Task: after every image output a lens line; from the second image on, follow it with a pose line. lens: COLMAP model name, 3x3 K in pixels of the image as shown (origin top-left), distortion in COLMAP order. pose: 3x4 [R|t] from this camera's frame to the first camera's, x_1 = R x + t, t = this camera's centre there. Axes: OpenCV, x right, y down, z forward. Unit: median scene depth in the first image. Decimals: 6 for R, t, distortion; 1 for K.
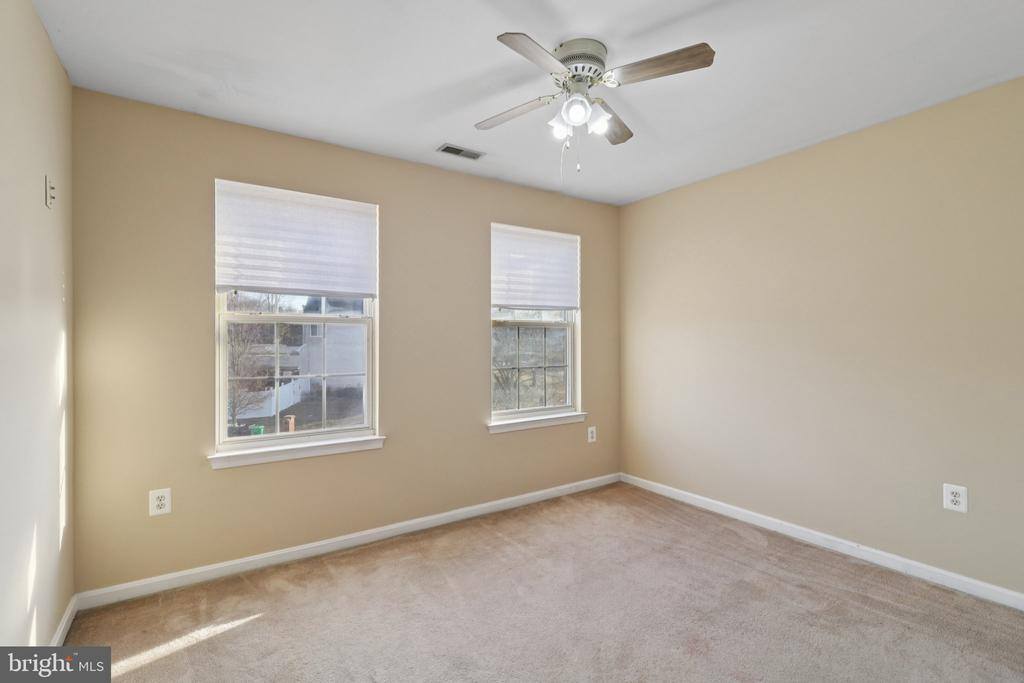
lens RADIAL K [[489.9, 0, 509.9], [0, 489.9, 345.0], [0, 0, 1]] dist [0.012705, -0.001156]
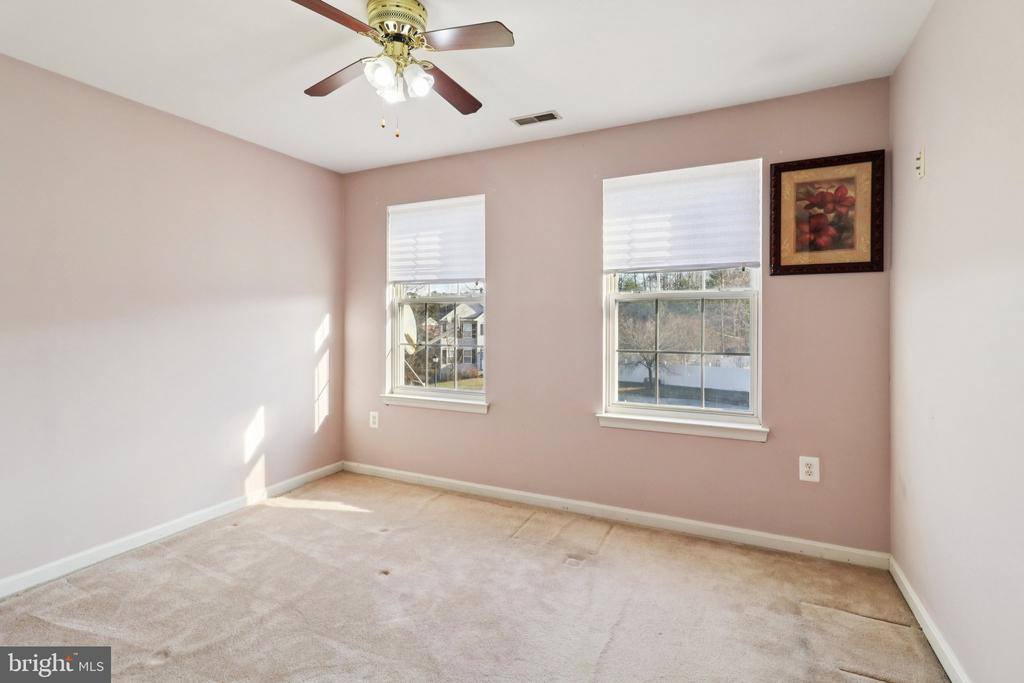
lens RADIAL K [[489.9, 0, 509.9], [0, 489.9, 312.3], [0, 0, 1]] dist [0.012705, -0.001156]
pose [[0.493490, -0.007408, -0.869720, 0.521795], [-0.007191, 0.999895, -0.012597, -0.003719], [0.869722, 0.012471, 0.493384, 0.366138]]
